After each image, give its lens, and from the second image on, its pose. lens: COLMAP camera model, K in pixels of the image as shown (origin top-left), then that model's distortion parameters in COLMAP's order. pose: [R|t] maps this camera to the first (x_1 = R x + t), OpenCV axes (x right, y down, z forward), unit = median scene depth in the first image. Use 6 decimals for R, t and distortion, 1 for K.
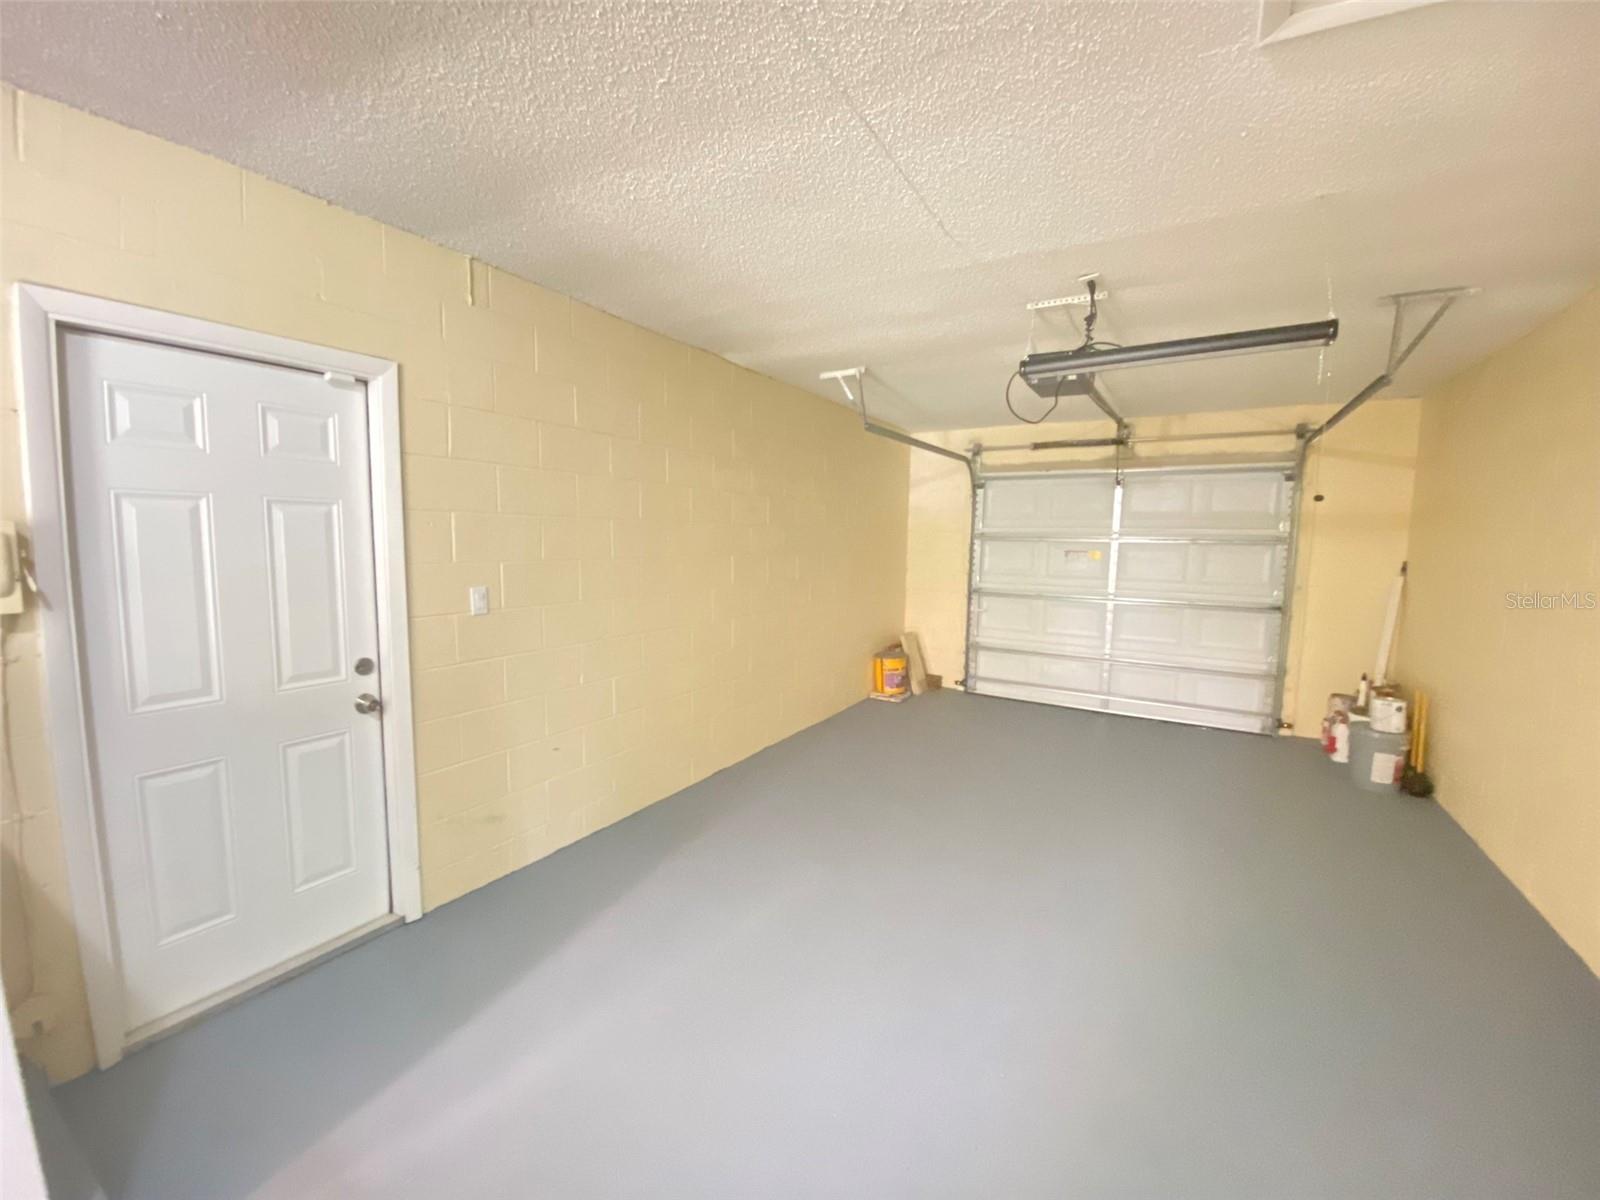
lens RADIAL K [[642.7, 0, 800.0], [0, 642.7, 600.0], [0, 0, 1]] dist [-0.008451, -0.010676]
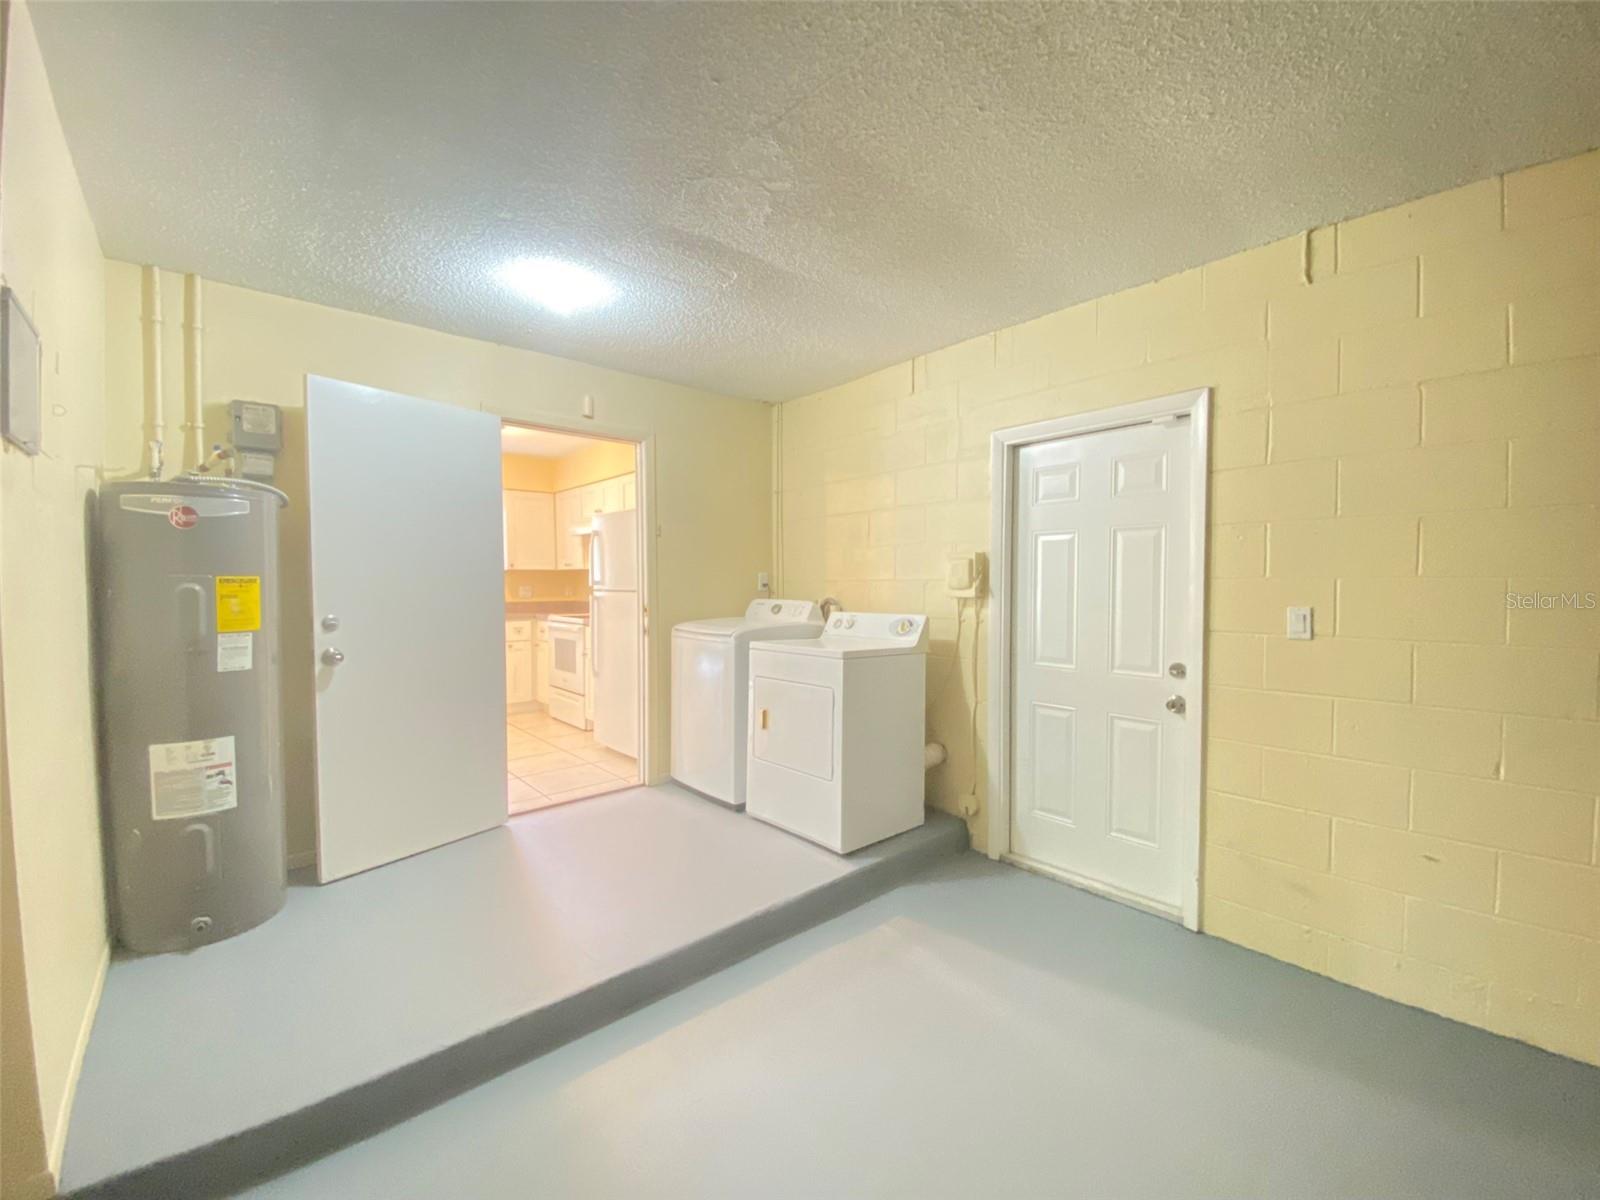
lens RADIAL K [[642.7, 0, 800.0], [0, 642.7, 600.0], [0, 0, 1]] dist [-0.008451, -0.010676]
pose [[-0.306721, 0.012442, -0.951718, 0.623128], [-0.090789, 0.994973, 0.042267, -0.005250], [0.947459, 0.099370, -0.304050, 0.761244]]
